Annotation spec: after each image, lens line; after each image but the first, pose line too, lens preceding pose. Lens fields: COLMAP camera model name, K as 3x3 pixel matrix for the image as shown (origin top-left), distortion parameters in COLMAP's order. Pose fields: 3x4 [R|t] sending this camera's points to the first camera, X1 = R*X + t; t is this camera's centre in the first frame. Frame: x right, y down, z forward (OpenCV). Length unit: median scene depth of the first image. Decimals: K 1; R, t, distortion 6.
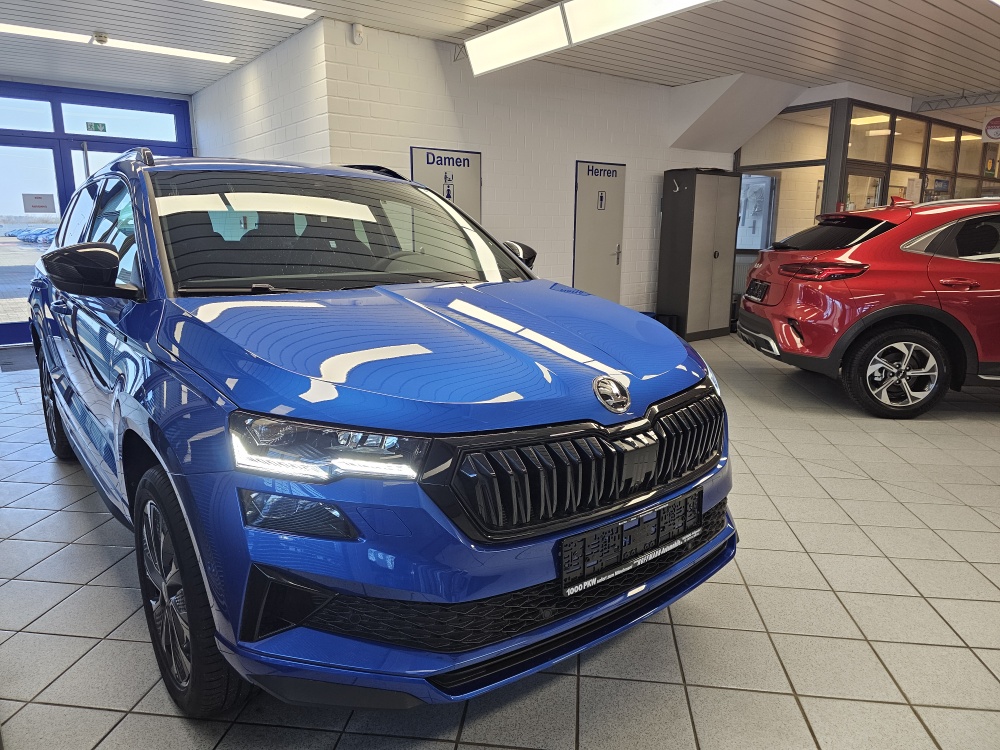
lens RADIAL K [[680.1, 0, 500.9], [0, 680.1, 370.0], [0, 0, 1]] dist [0.039423, -0.027935]
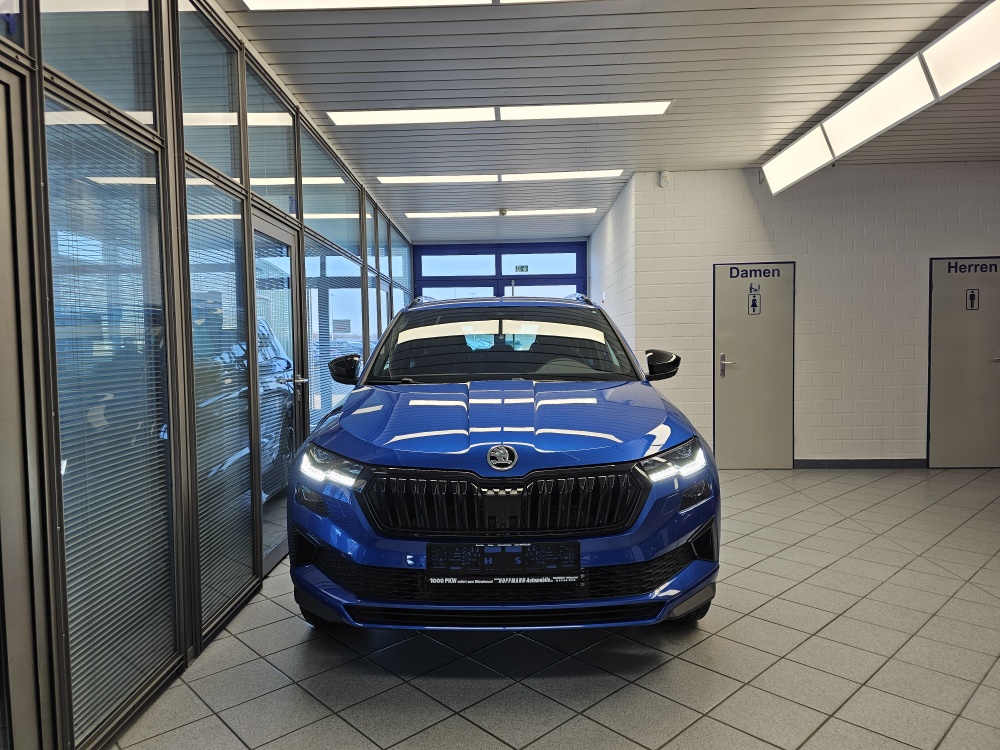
lens RADIAL K [[680.1, 0, 500.9], [0, 680.1, 370.0], [0, 0, 1]] dist [0.039423, -0.027935]
pose [[0.767408, 0.012852, -0.641031, 0.298943], [-0.110894, 0.987392, -0.112959, 0.004694], [0.631497, 0.157772, 0.759157, -0.026709]]
